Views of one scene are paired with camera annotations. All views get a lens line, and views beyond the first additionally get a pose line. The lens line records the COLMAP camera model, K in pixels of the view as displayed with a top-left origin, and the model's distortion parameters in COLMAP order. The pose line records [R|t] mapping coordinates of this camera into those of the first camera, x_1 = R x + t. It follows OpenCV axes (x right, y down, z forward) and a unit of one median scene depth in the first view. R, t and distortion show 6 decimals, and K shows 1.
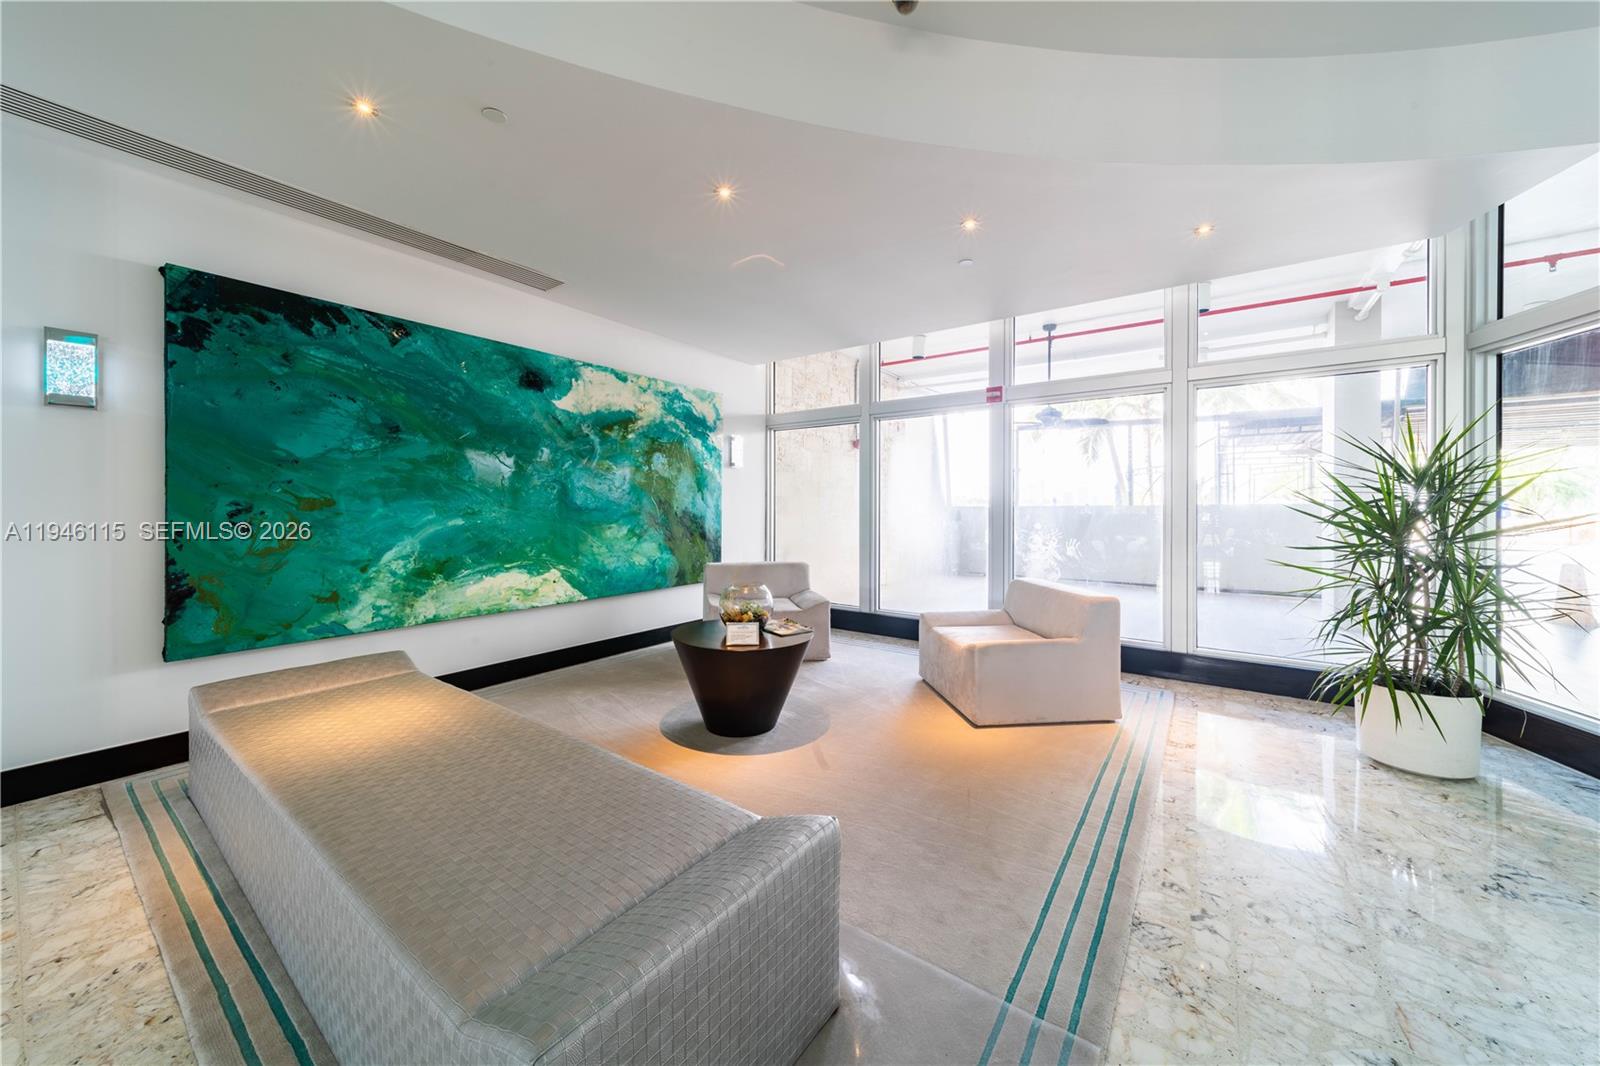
lens RADIAL K [[559.0, 0, 802.9], [0, 559.0, 522.9], [0, 0, 1]] dist [0.006726, -0.000036]
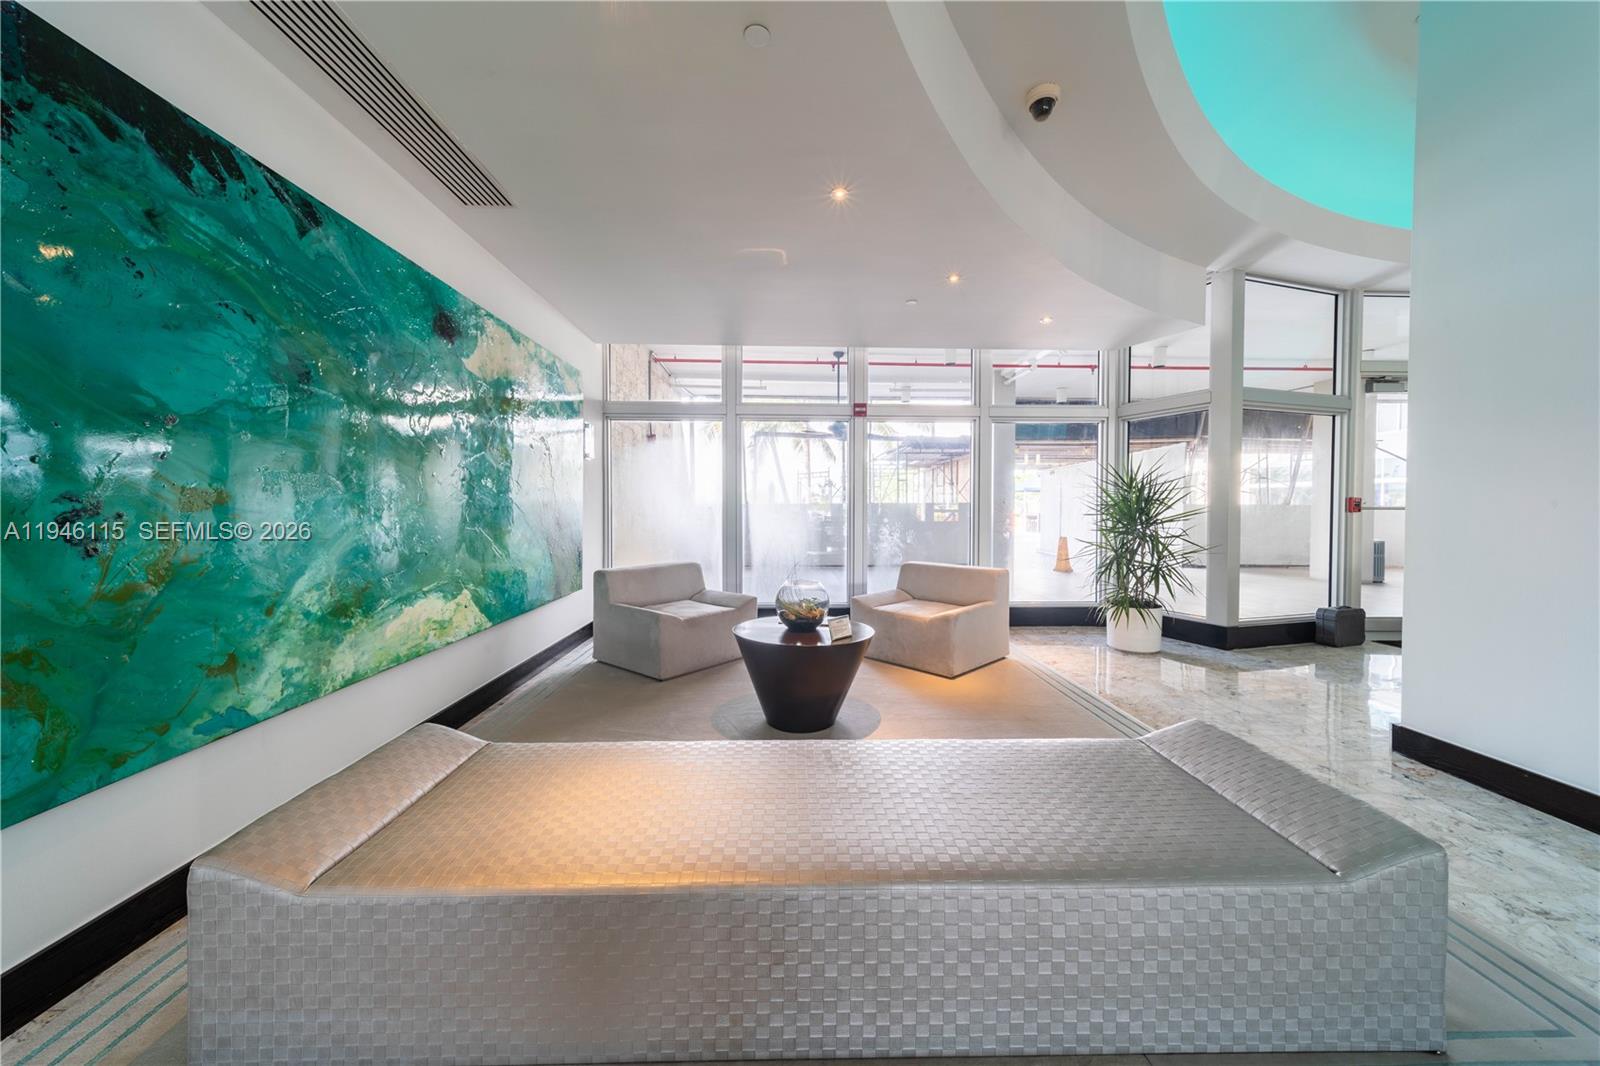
lens RADIAL K [[554.5, 0, 803.6], [0, 554.5, 533.2], [0, 0, 1]] dist [0.007335, -0.000042]
pose [[0.796337, -0.029572, 0.604130, -0.686095], [0.015052, 0.999464, 0.029082, -0.007000], [-0.604666, -0.014066, 0.796355, 0.195133]]
